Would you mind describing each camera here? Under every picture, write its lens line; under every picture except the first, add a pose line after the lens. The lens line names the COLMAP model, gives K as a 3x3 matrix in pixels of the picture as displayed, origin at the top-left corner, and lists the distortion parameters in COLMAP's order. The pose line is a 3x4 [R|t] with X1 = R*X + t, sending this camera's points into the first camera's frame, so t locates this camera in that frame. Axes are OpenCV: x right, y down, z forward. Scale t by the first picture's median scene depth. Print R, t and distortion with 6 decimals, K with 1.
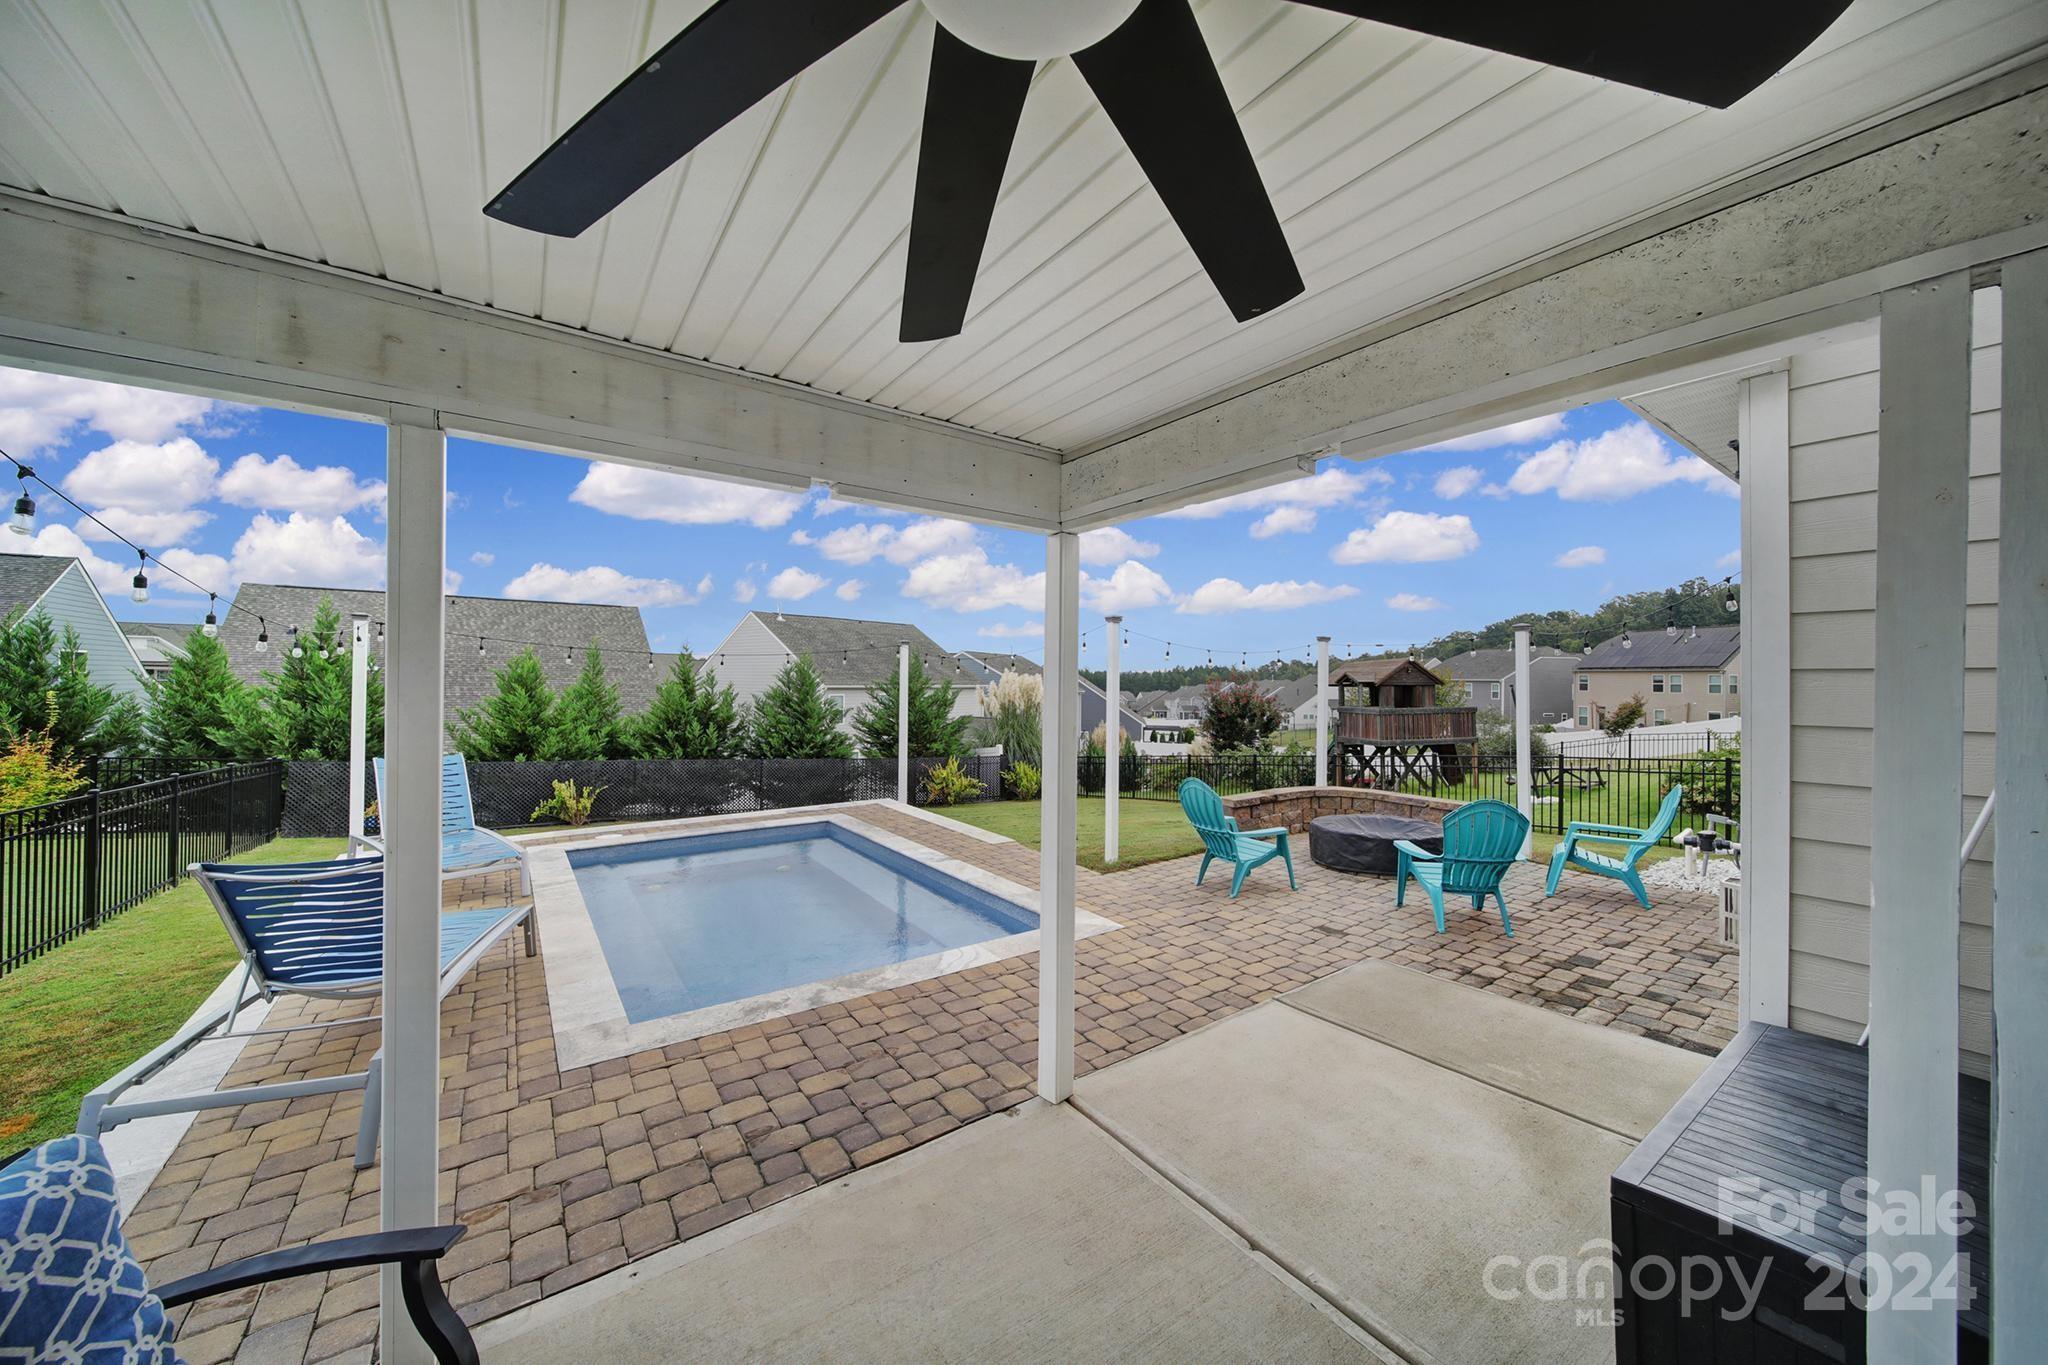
lens RADIAL K [[718.9, 0, 1023.6], [0, 718.9, 674.3], [0, 0, 1]] dist [-0.000649, -0.000344]
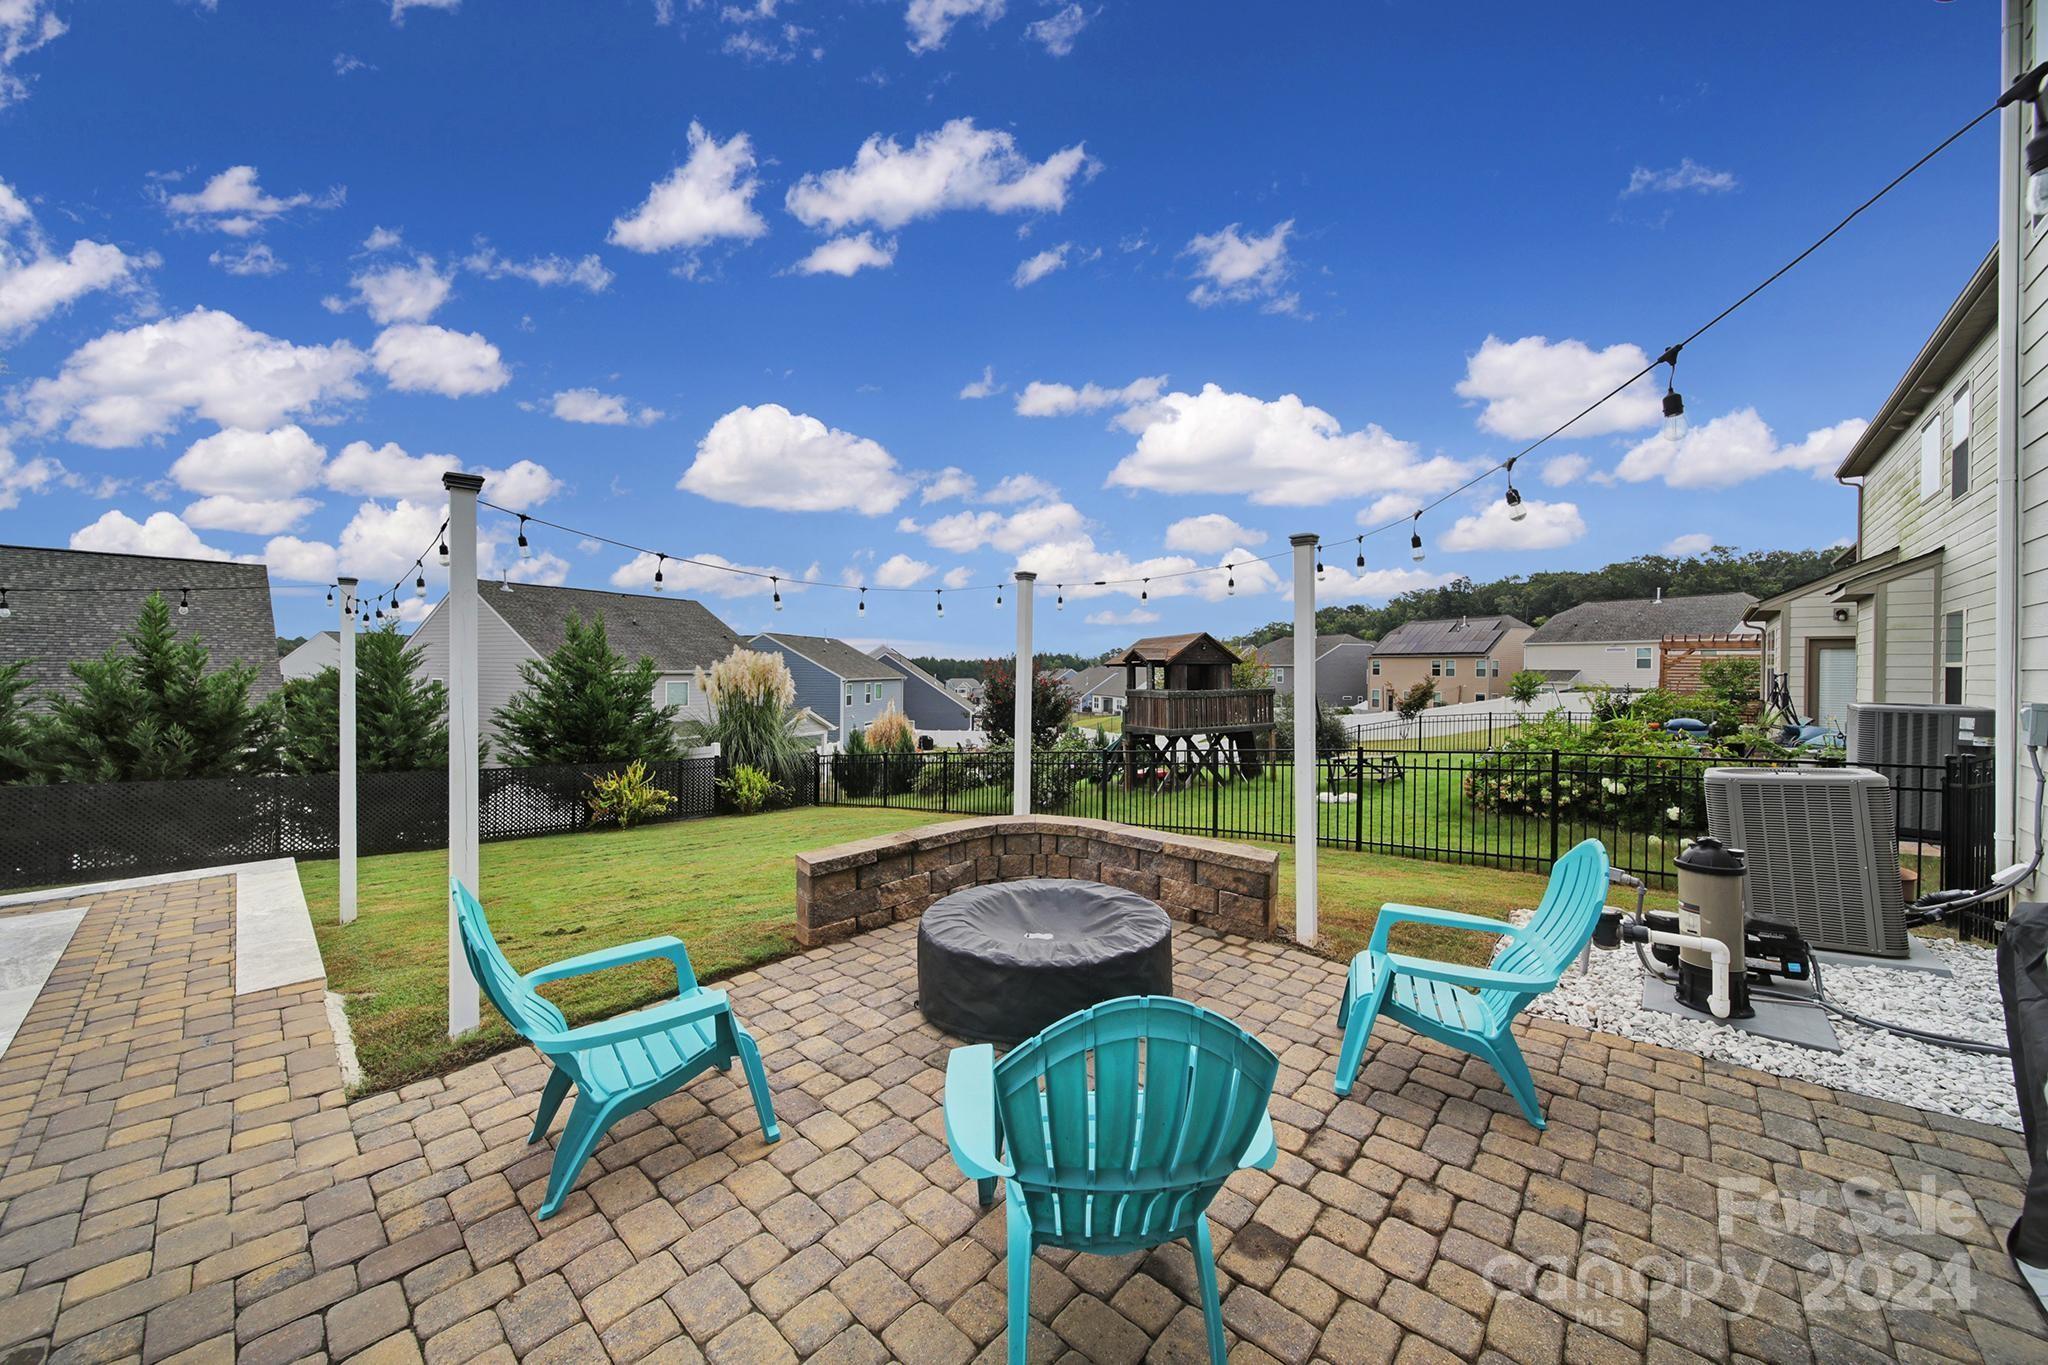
lens RADIAL K [[718.9, 0, 1023.6], [0, 718.9, 674.3], [0, 0, 1]] dist [-0.000649, -0.000344]
pose [[0.978537, -0.003482, 0.206044, 0.179902], [0.000000, 0.999857, 0.016897, 0.015494], [-0.206074, -0.016535, 0.978397, 0.244726]]
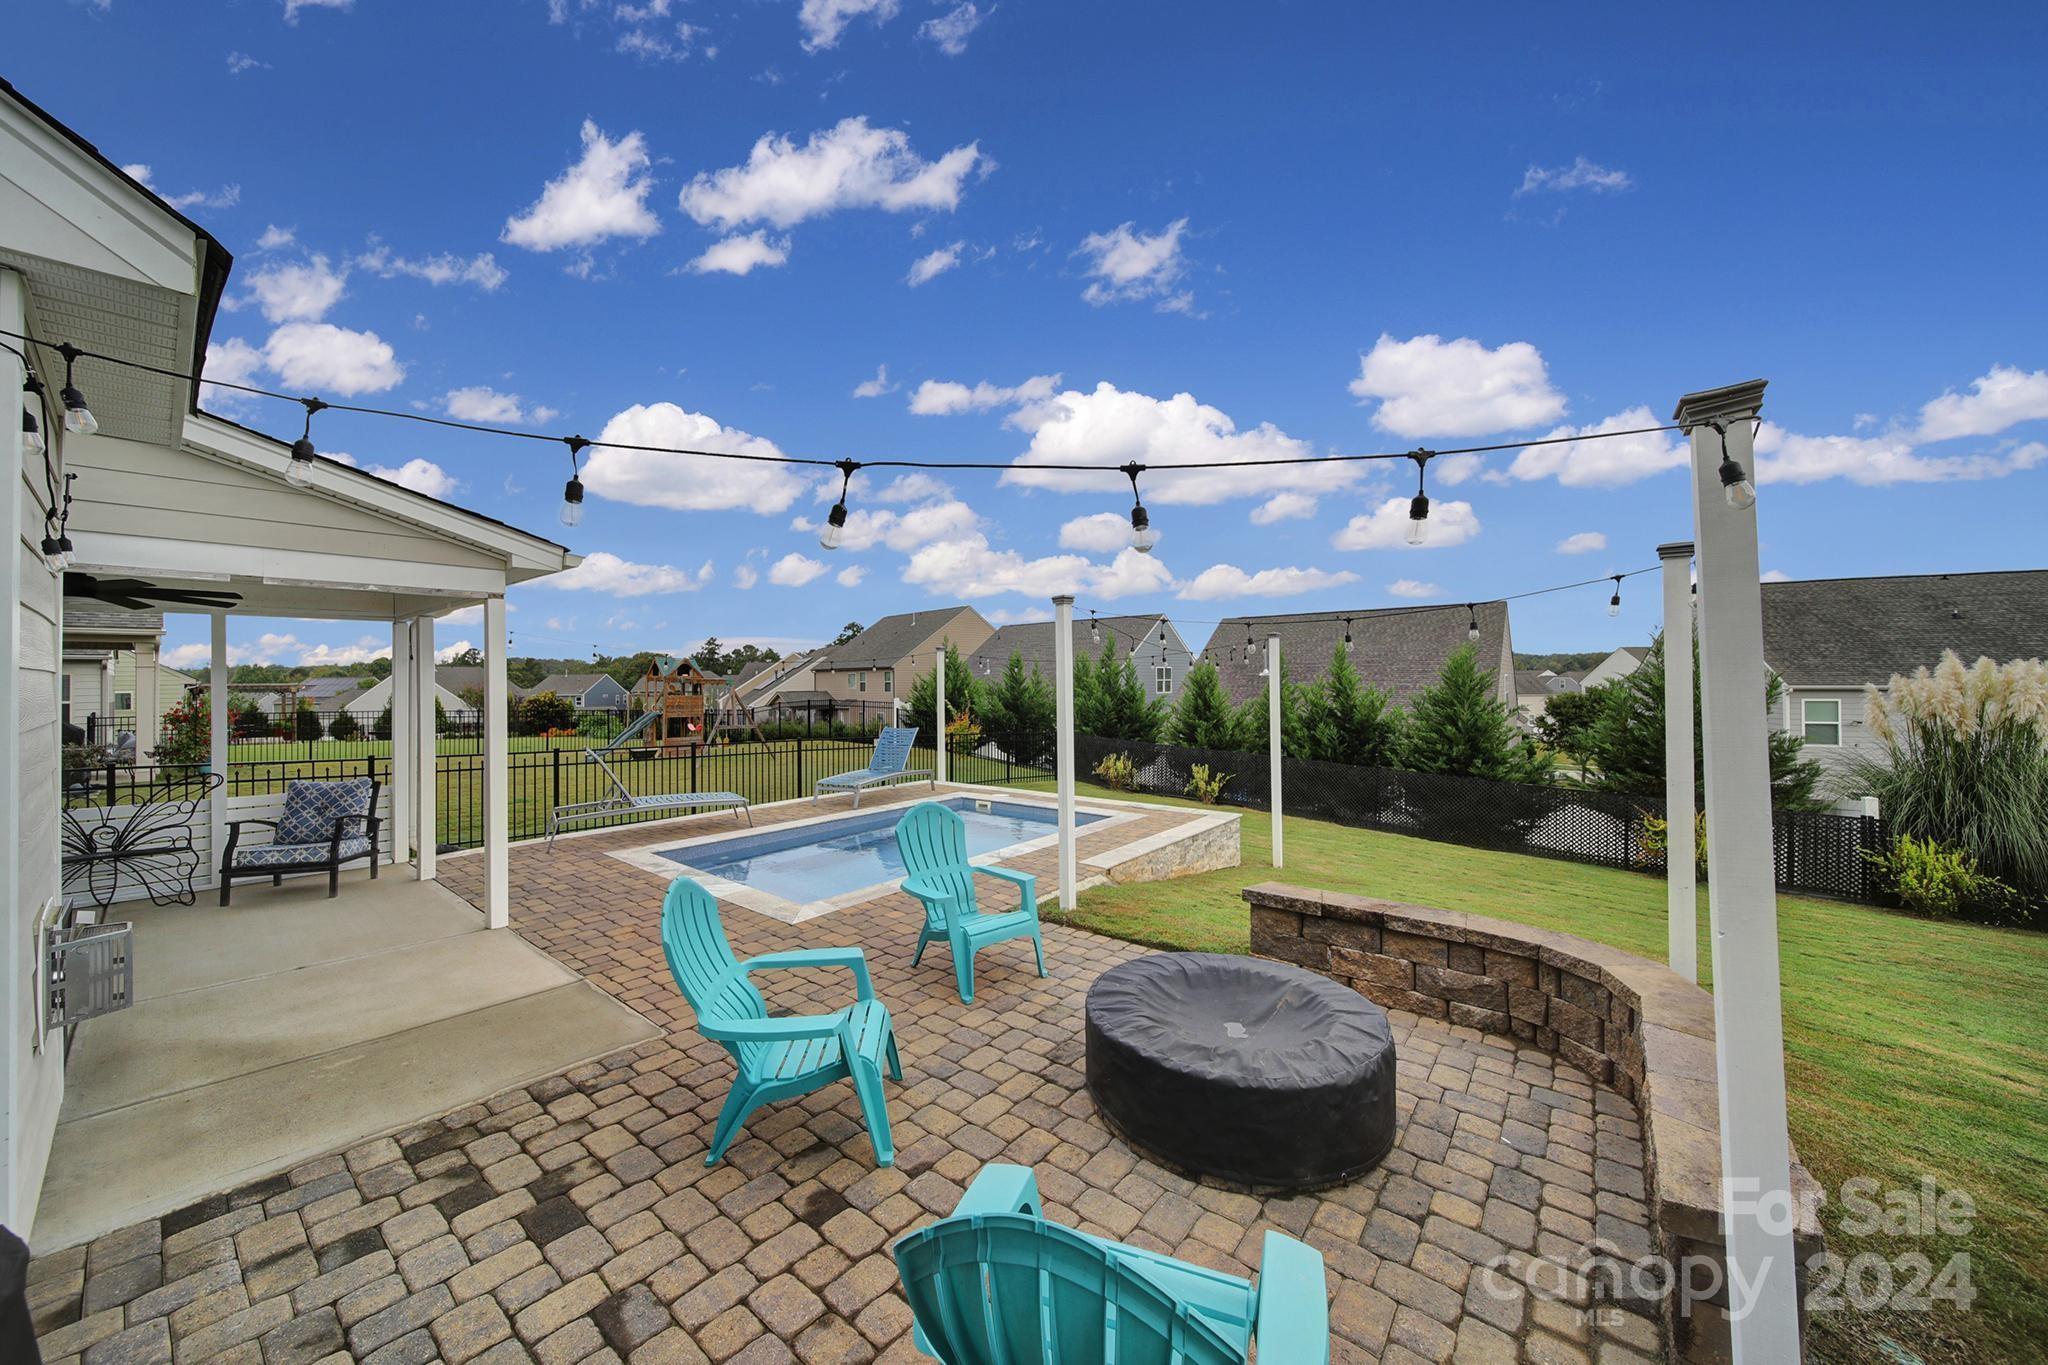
lens RADIAL K [[718.9, 0, 1023.6], [0, 718.9, 674.3], [0, 0, 1]] dist [-0.000649, -0.000344]
pose [[0.265630, -0.017821, -0.963910, 0.424601], [0.016082, 0.999772, -0.014053, 0.007473], [0.963941, -0.011769, 0.265856, 0.369220]]
